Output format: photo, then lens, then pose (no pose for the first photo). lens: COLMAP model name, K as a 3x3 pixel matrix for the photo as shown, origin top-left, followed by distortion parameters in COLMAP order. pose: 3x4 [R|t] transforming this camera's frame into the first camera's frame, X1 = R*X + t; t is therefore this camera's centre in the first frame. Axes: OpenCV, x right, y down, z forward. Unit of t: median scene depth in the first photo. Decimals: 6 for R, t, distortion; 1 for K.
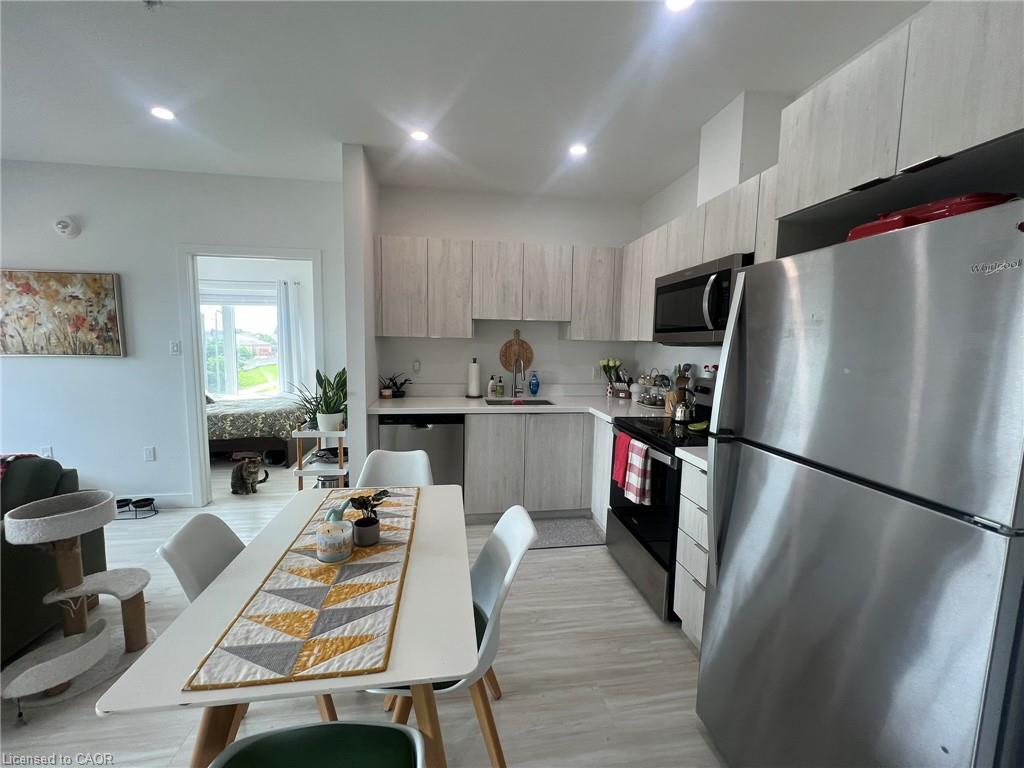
lens RADIAL K [[409.6, 0, 511.8], [0, 409.6, 381.2], [0, 0, 1]] dist [-0.000331, -0.000239]
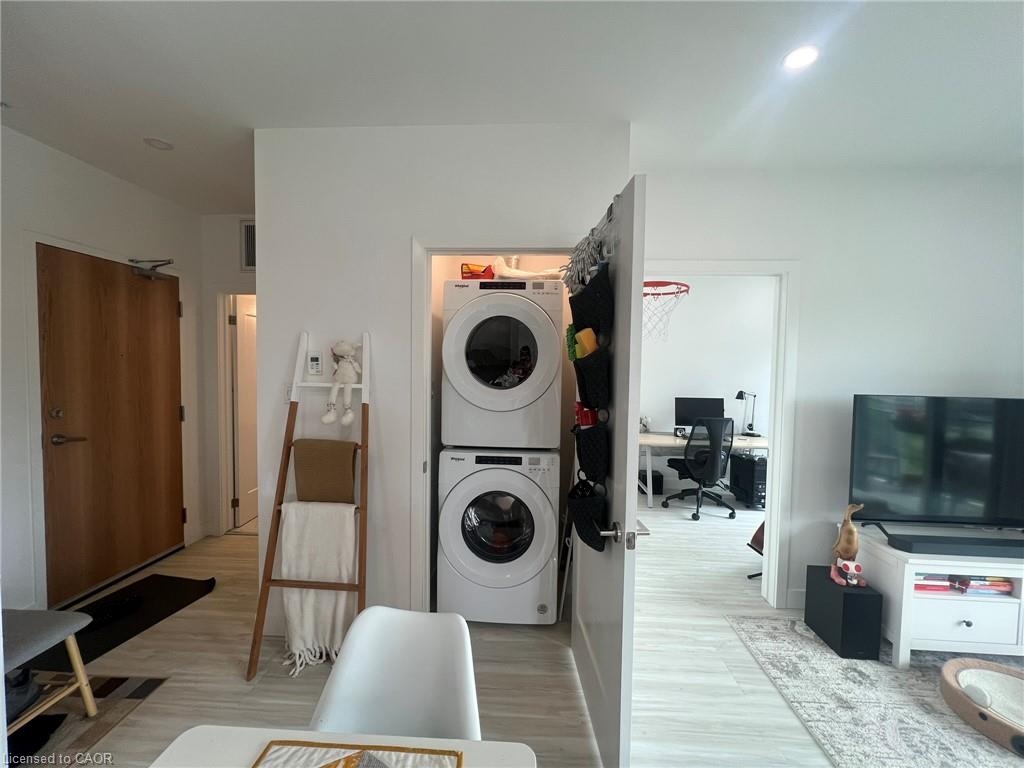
lens RADIAL K [[409.6, 0, 511.8], [0, 409.6, 381.2], [0, 0, 1]] dist [-0.000331, -0.000239]
pose [[-0.978313, -0.041346, 0.202962, -0.269863], [-0.013135, 0.990287, 0.138420, -0.069136], [-0.206714, 0.132752, -0.969354, 0.452010]]
